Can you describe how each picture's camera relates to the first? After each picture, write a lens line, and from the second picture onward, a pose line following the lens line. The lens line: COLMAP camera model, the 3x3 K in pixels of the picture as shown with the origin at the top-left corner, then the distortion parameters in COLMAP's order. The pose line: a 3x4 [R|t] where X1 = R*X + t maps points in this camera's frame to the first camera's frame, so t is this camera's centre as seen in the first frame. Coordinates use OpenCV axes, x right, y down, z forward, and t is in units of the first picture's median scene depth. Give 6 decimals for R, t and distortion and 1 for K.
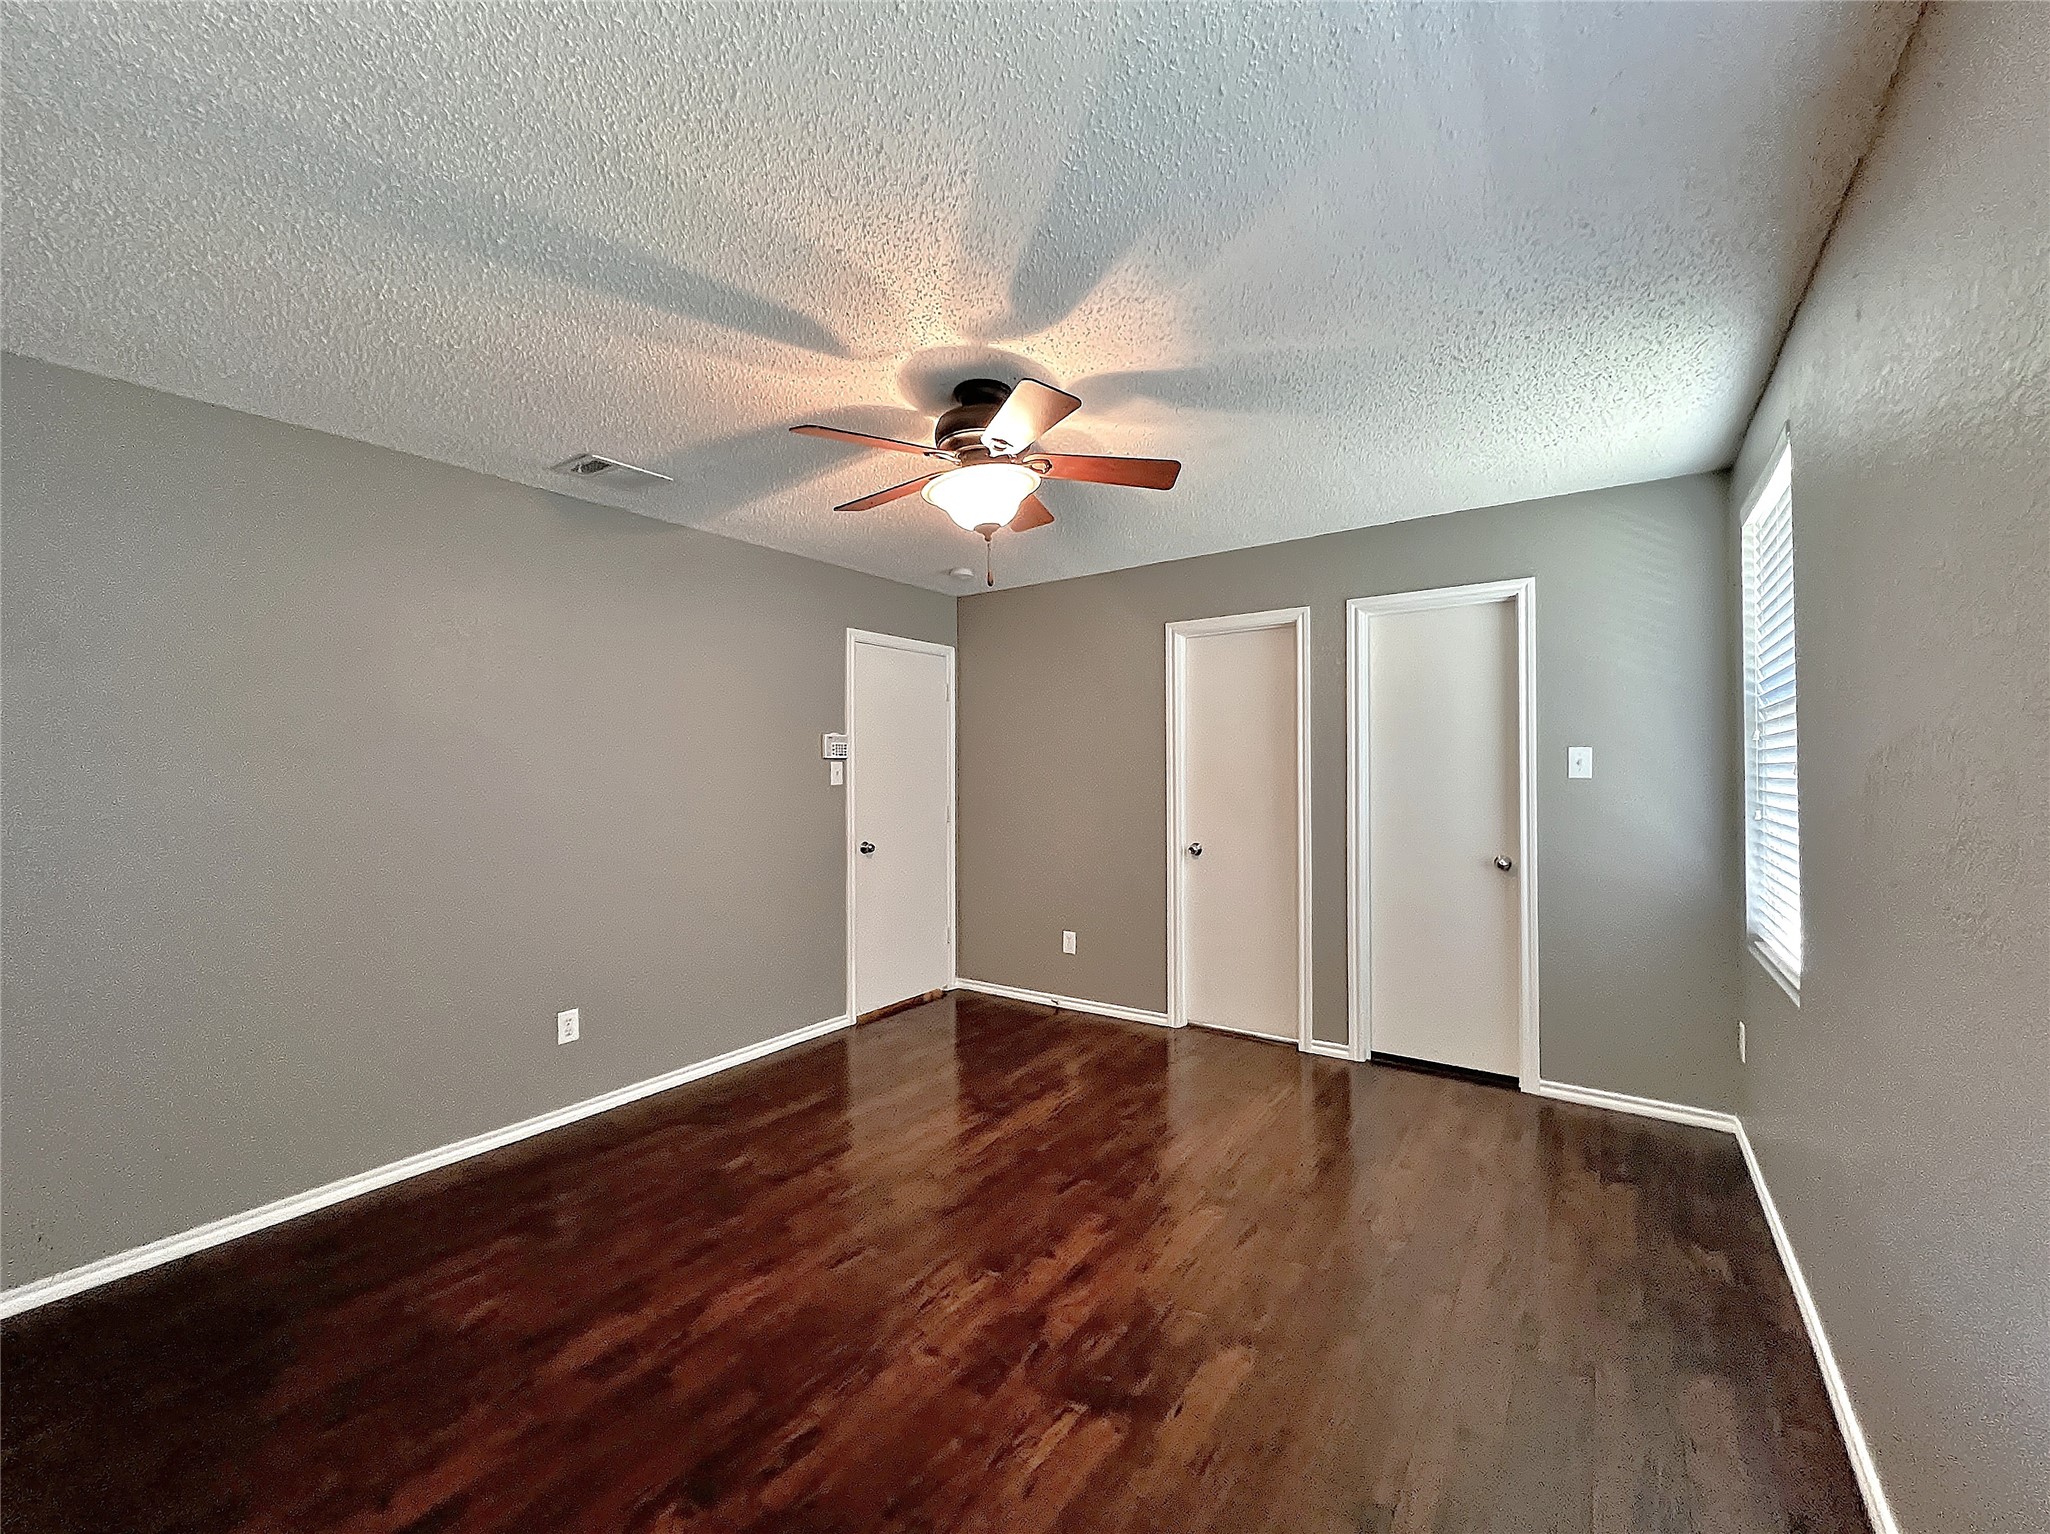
lens RADIAL K [[831.8, 0, 1016.3], [0, 831.8, 767.0], [0, 0, 1]] dist [-0.003011, 0.001636]
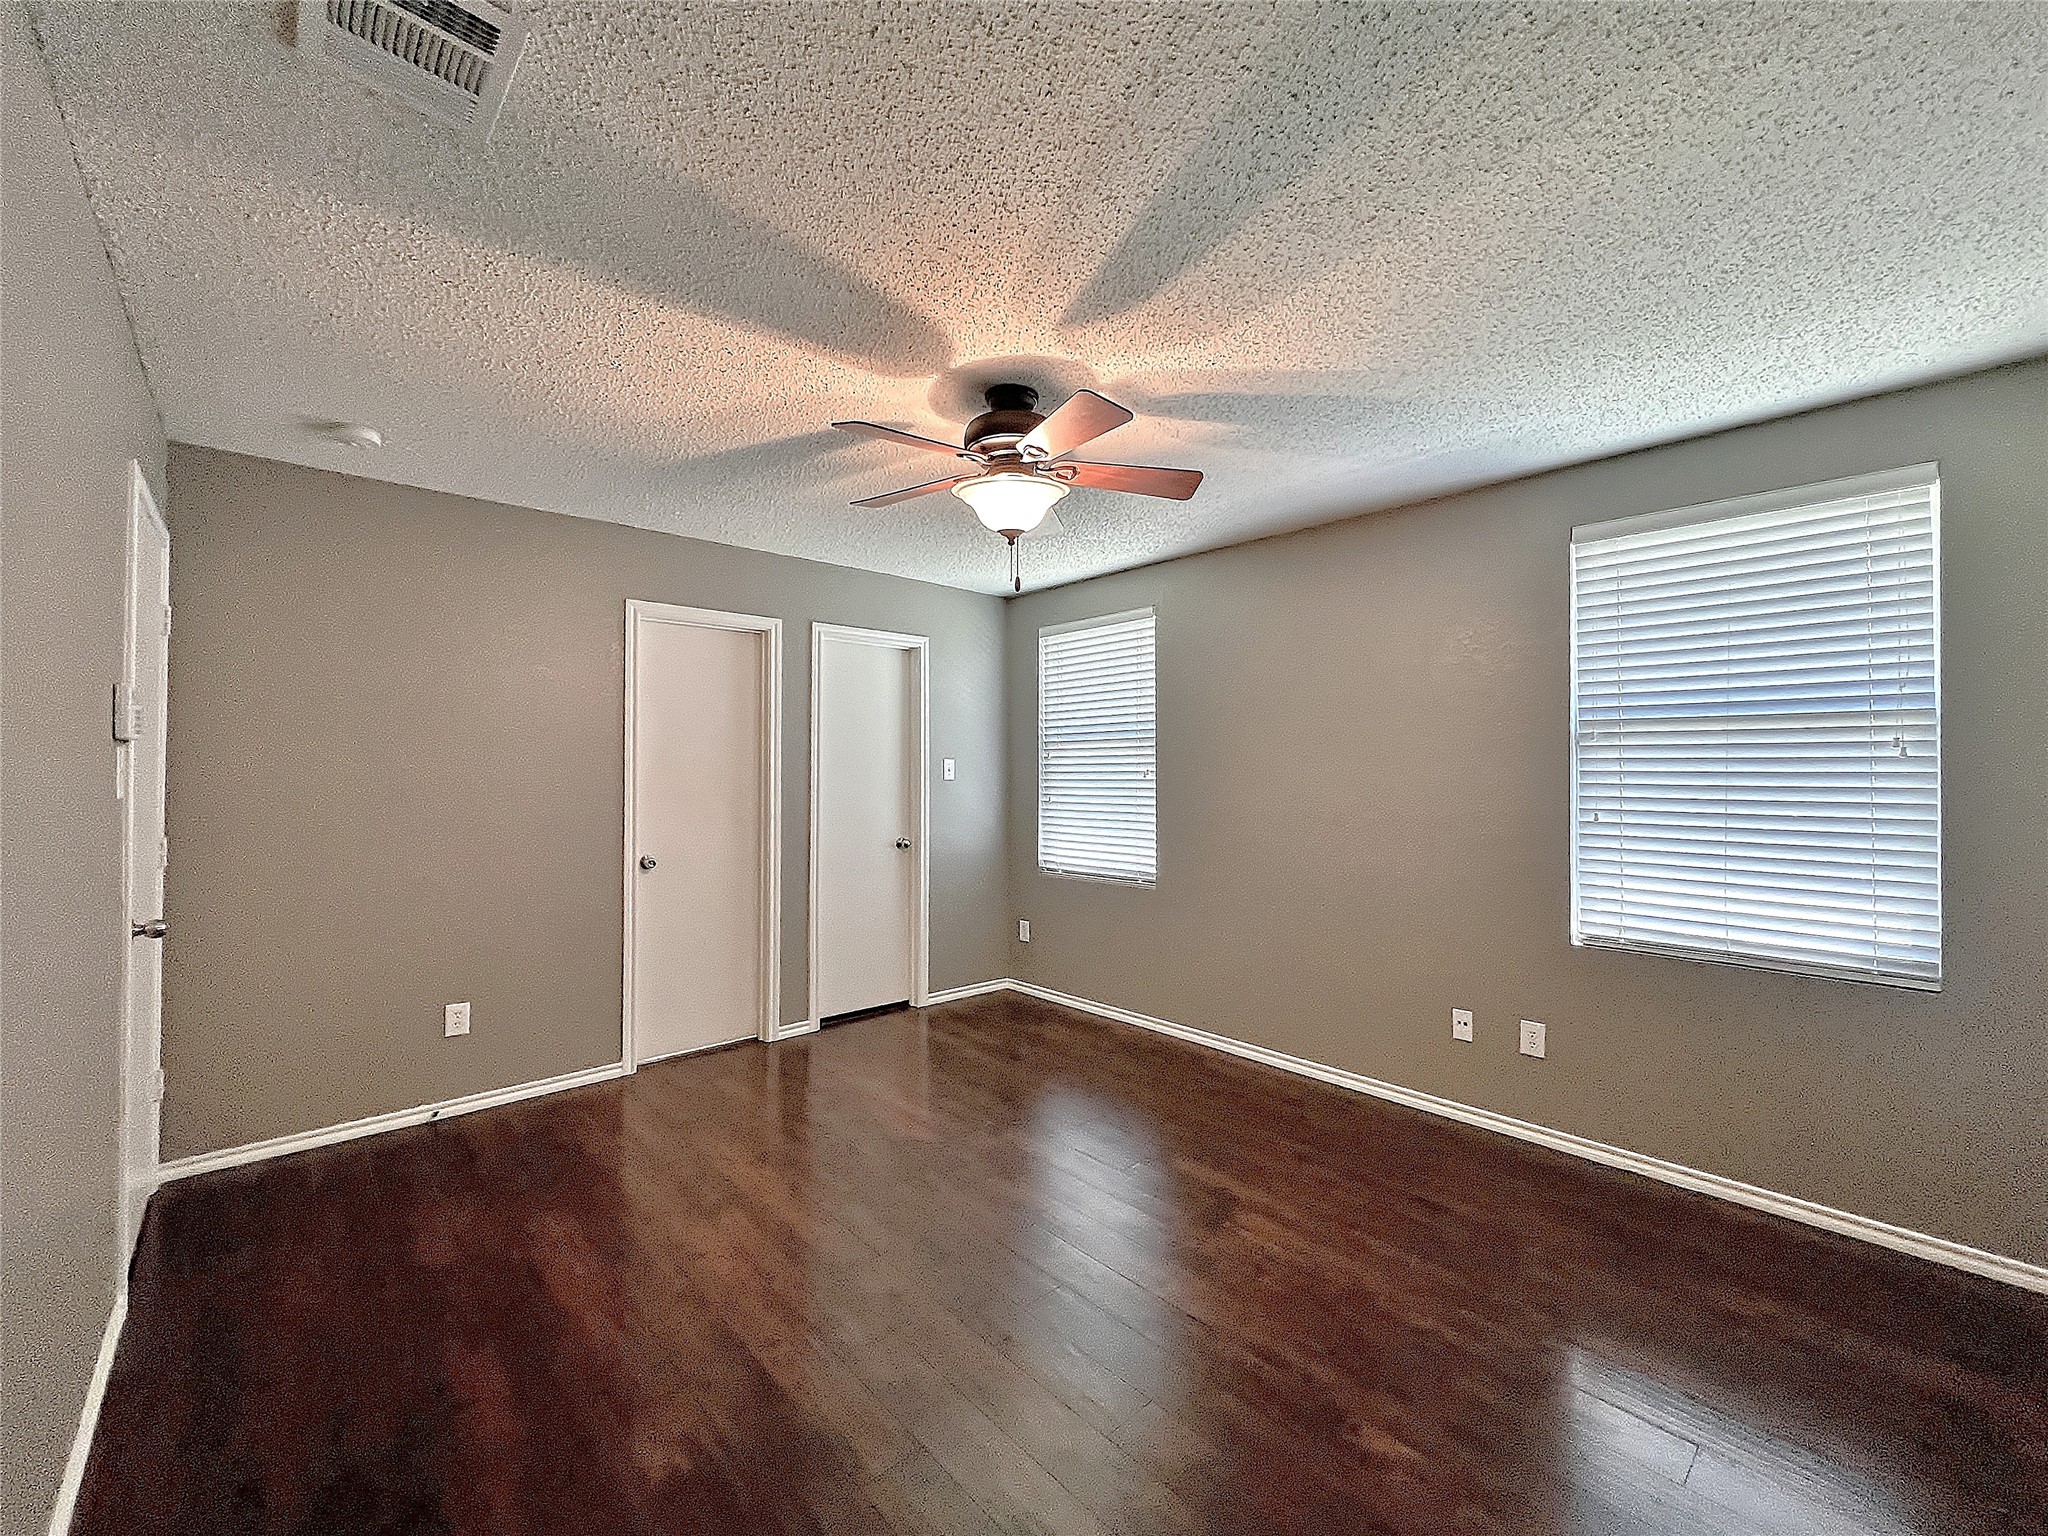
lens RADIAL K [[831.0, 0, 1031.2], [0, 831.0, 769.2], [0, 0, 1]] dist [-0.003011, 0.001636]
pose [[0.207510, 0.012221, 0.978157, -0.642549], [-0.006079, 0.999919, -0.011203, 0.008406], [-0.978214, -0.003621, 0.207568, 0.483704]]
